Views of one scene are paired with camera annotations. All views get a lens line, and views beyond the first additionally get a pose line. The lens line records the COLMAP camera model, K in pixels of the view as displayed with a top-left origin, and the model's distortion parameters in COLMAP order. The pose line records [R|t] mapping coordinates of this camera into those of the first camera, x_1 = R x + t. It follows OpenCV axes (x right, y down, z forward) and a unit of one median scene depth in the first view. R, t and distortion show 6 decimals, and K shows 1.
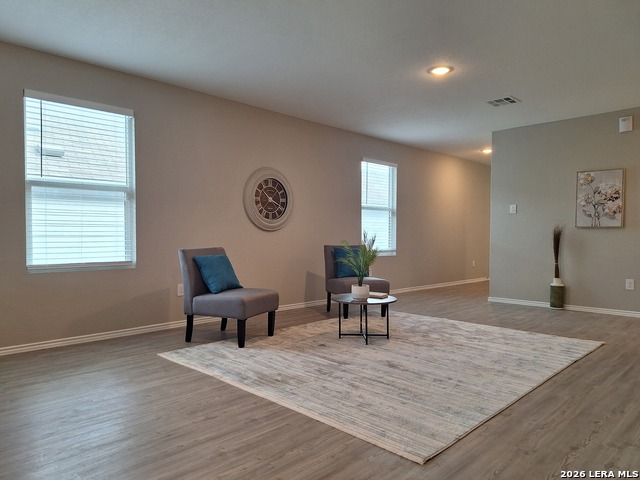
lens RADIAL K [[451.5, 0, 322.2], [0, 451.5, 241.0], [0, 0, 1]] dist [0.023262, -0.004475]
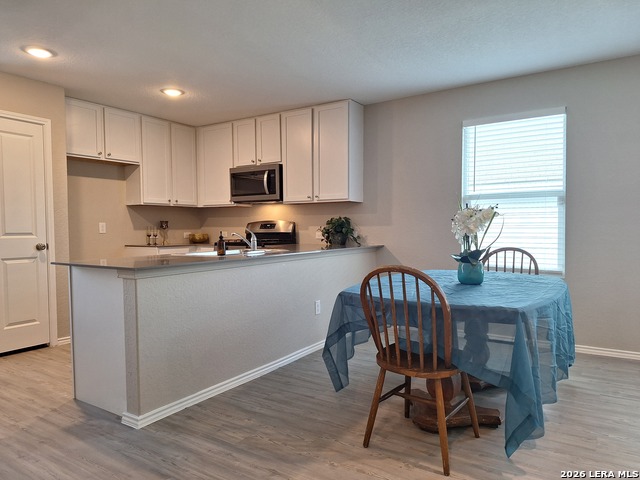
lens RADIAL K [[451.5, 0, 334.6], [0, 451.5, 239.5], [0, 0, 1]] dist [0.023262, -0.004475]
pose [[0.201845, 0.012530, -0.979337, 0.549583], [-0.007883, 0.999907, 0.011168, -0.010977], [0.979386, 0.005466, 0.201924, 0.391818]]
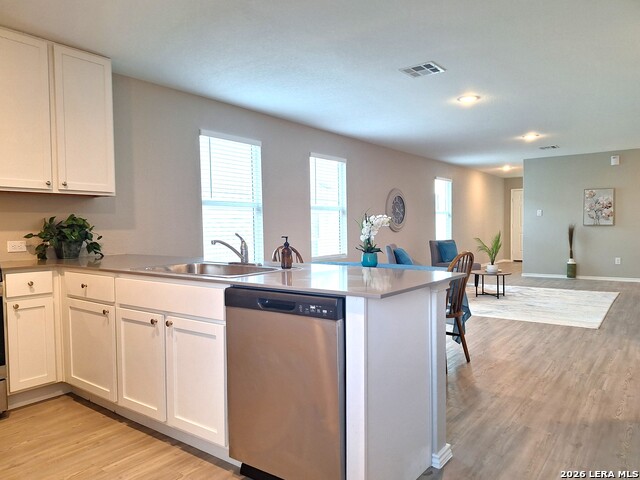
lens RADIAL K [[451.5, 0, 322.2], [0, 451.5, 240.2], [0, 0, 1]] dist [0.023262, -0.004475]
pose [[0.991089, -0.021549, 0.131448, -0.540836], [0.019874, 0.999704, 0.014040, -0.019512], [-0.131712, -0.011303, 0.991224, -0.427103]]
